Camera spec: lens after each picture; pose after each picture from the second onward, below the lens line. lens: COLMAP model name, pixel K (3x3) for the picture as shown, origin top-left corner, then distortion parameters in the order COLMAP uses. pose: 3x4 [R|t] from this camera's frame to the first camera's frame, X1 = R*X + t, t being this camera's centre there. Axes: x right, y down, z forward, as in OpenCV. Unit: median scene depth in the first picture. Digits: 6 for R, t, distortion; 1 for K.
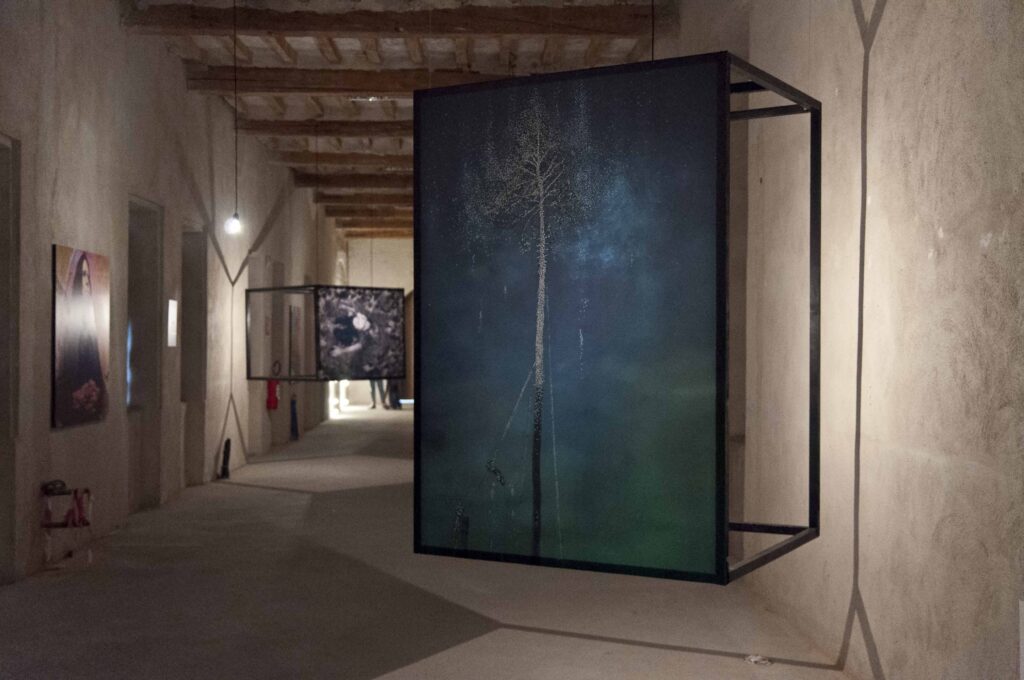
lens RADIAL K [[1266.2, 0, 512.0], [0, 1266.2, 339.2], [0, 0, 1]] dist [0.000887, 0.000000]
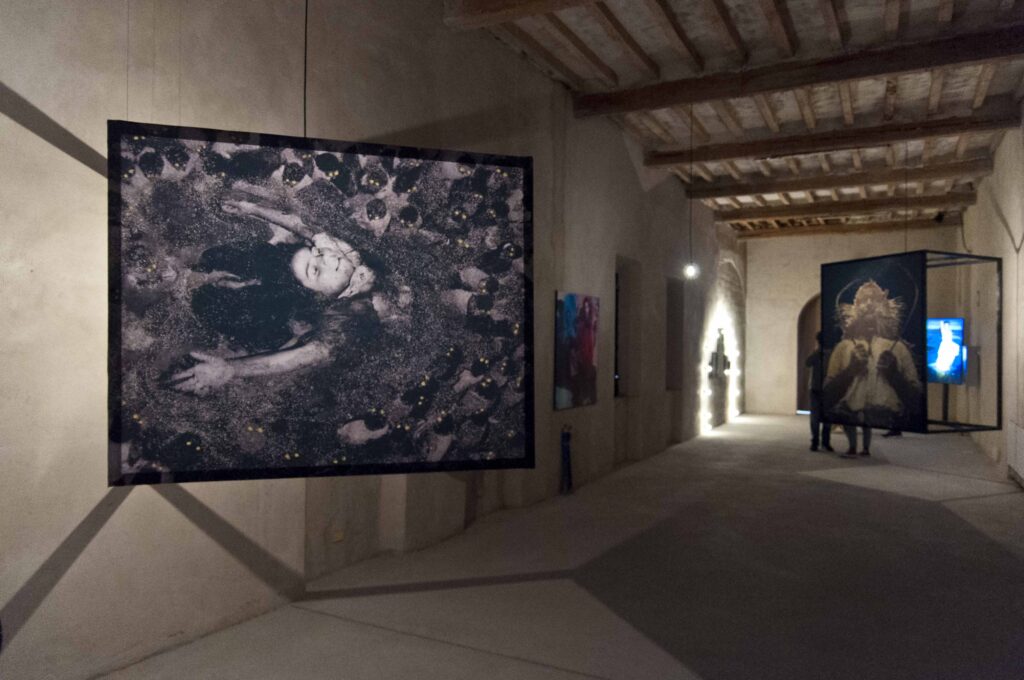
lens RADIAL K [[731.9, 0, 511.7], [0, 731.9, 338.3], [0, 0, 1]] dist [-0.004135, 0.000308]
pose [[0.865375, 0.003706, -0.501111, -0.004457], [-0.009729, 0.999908, -0.009407, 0.003242], [0.501030, 0.013016, 0.865332, 0.877709]]
